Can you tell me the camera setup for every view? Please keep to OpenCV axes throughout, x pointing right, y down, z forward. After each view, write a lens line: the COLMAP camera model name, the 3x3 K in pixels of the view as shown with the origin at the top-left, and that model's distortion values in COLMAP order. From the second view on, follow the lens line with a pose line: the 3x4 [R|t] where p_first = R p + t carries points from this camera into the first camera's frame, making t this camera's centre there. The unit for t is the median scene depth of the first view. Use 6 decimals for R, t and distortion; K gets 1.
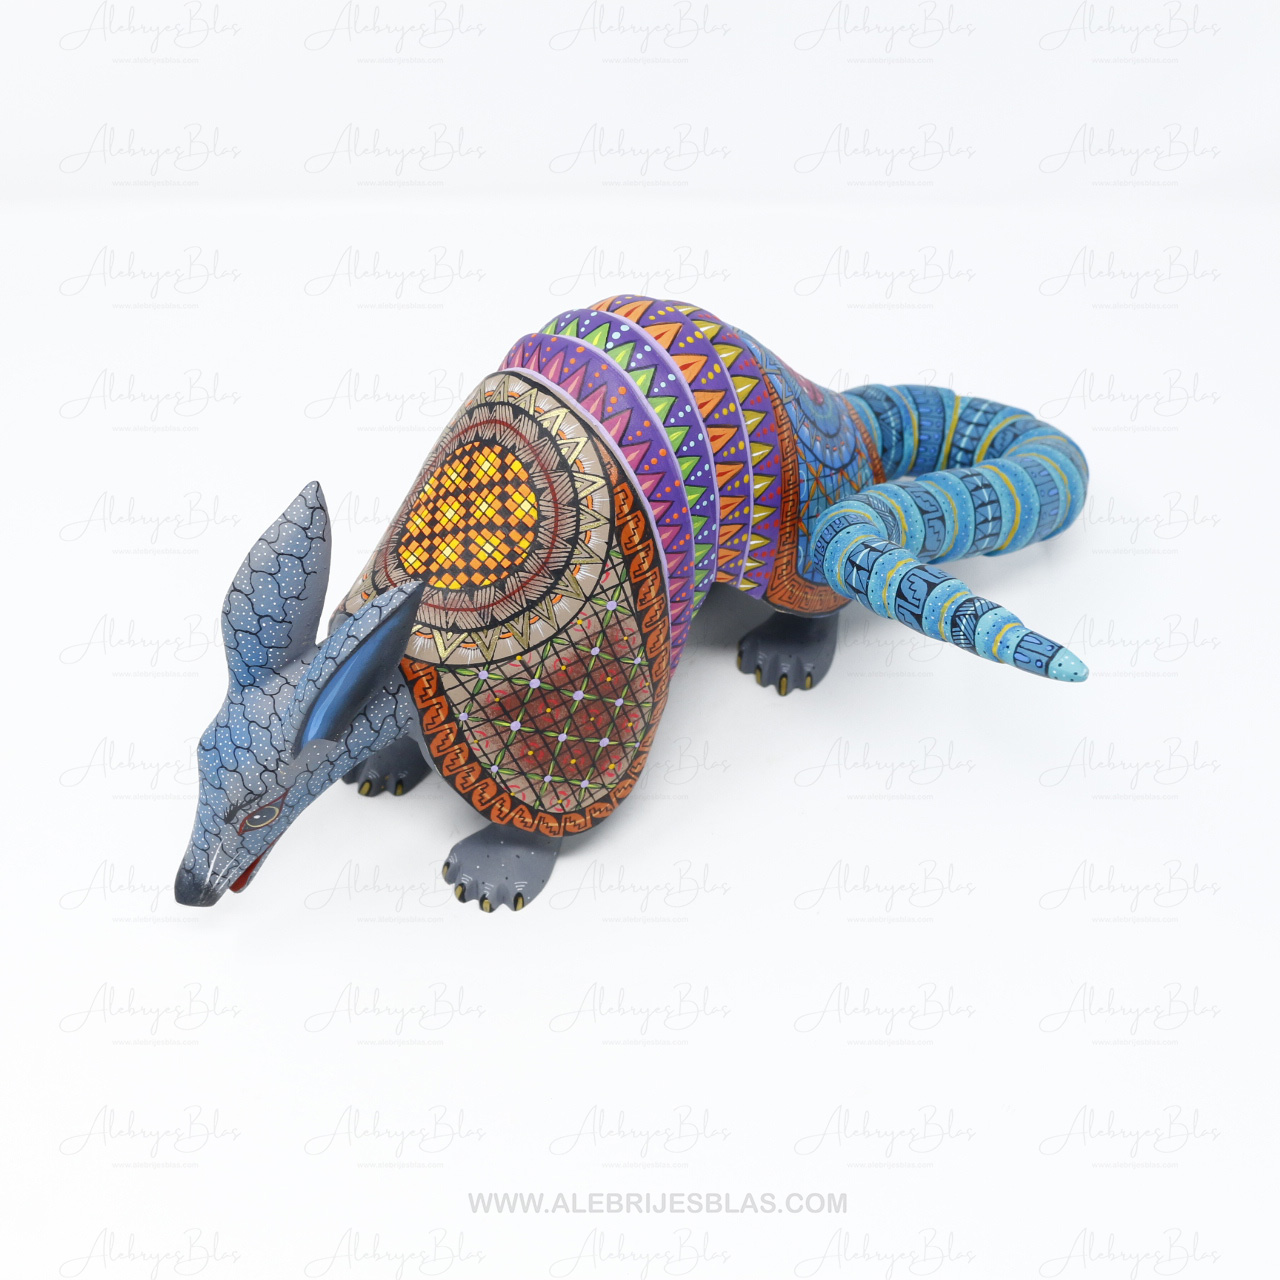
lens RADIAL K [[1788.7, 0, 645.9], [0, 1788.7, 634.1], [0, 0, 1]] dist [-0.055011, 0.000000]
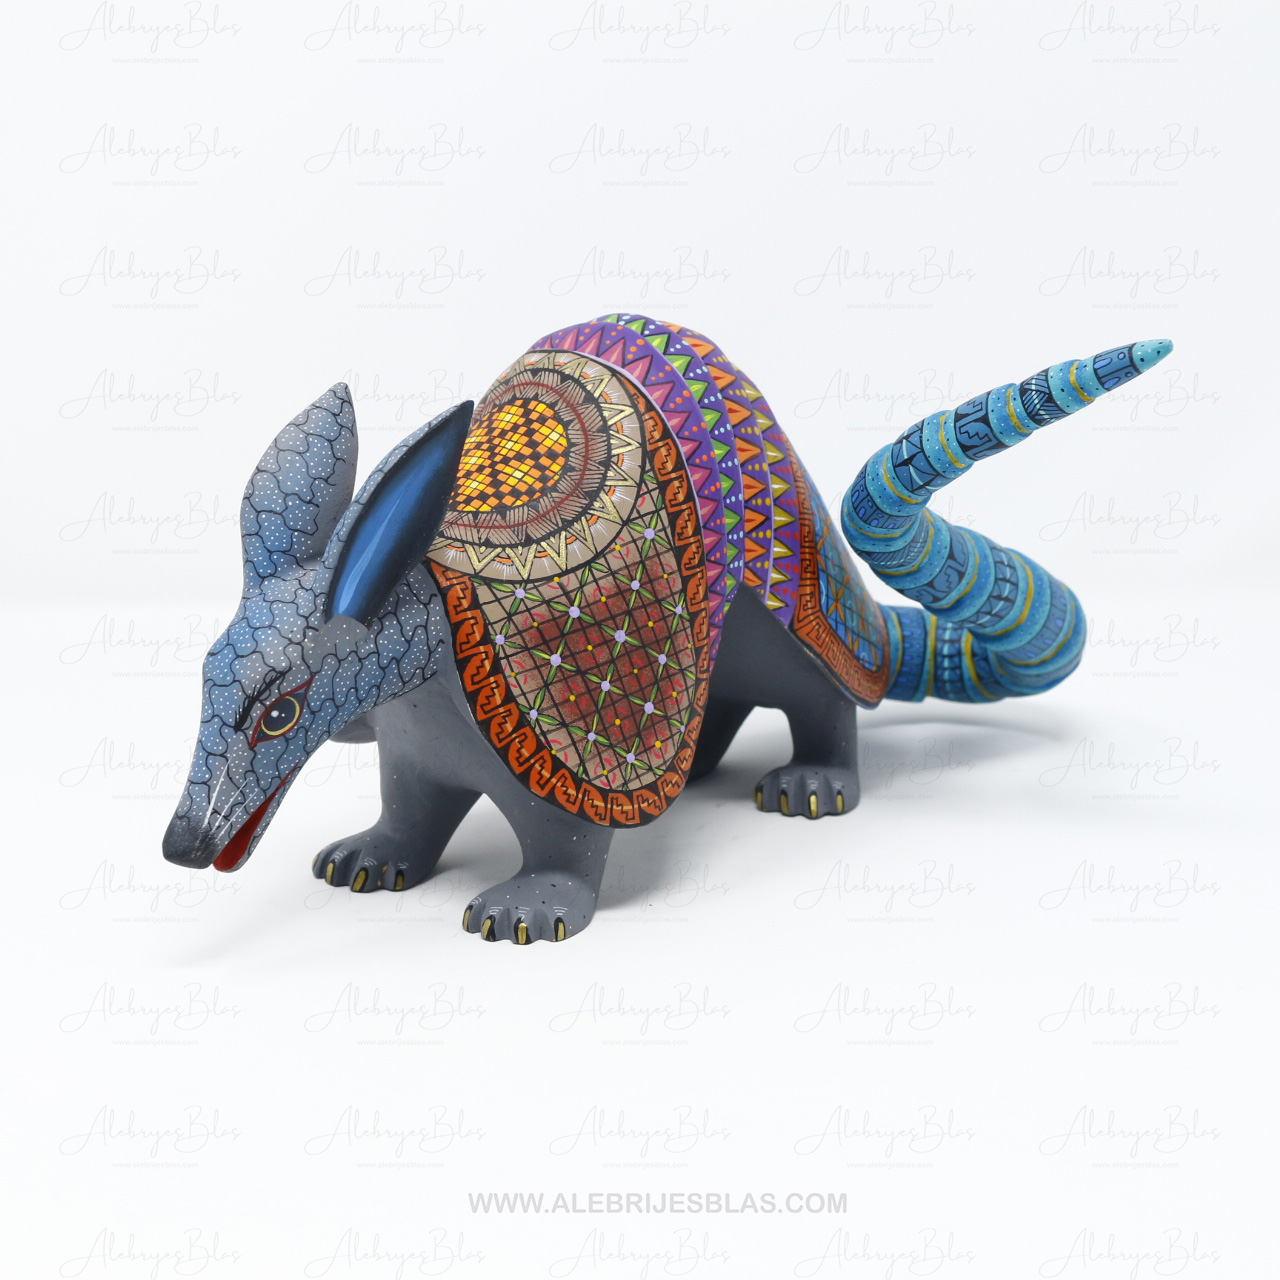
lens RADIAL K [[1892.4, 0, 631.3], [0, 1892.4, 637.7], [0, 0, 1]] dist [-0.046570, 0.000000]
pose [[0.992546, -0.047366, 0.112286, -0.144029], [0.101369, 0.832325, -0.544939, 0.575529], [-0.067647, 0.552260, 0.830923, 0.200438]]
